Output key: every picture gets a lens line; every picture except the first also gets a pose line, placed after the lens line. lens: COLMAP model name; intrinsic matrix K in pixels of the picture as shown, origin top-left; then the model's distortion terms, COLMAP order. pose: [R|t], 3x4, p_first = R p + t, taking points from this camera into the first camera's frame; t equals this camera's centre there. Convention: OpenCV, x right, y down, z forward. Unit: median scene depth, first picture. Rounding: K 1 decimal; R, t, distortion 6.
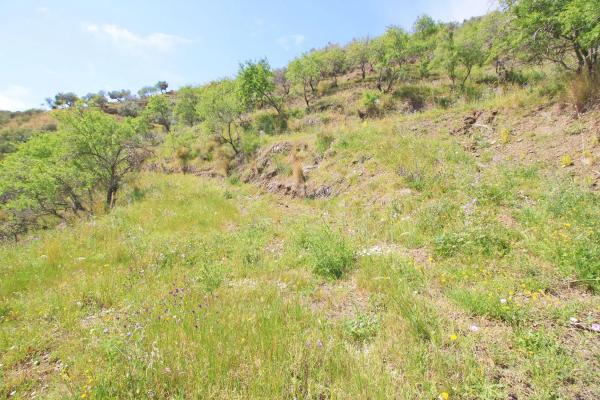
lens RADIAL K [[279.2, 0, 299.8], [0, 279.2, 188.2], [0, 0, 1]] dist [0.000475, -0.010804]
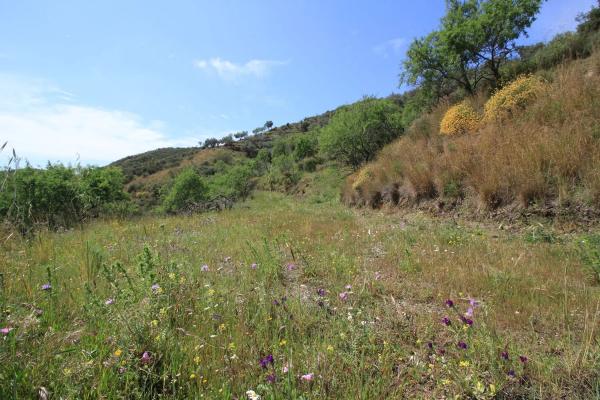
lens RADIAL K [[279.2, 0, 299.8], [0, 279.2, 188.2], [0, 0, 1]] dist [0.000475, -0.010804]
pose [[0.939088, -0.003331, -0.343660, 0.462969], [-0.017775, 0.998144, -0.058248, 0.042476], [0.343216, 0.060809, 0.937286, -0.819025]]
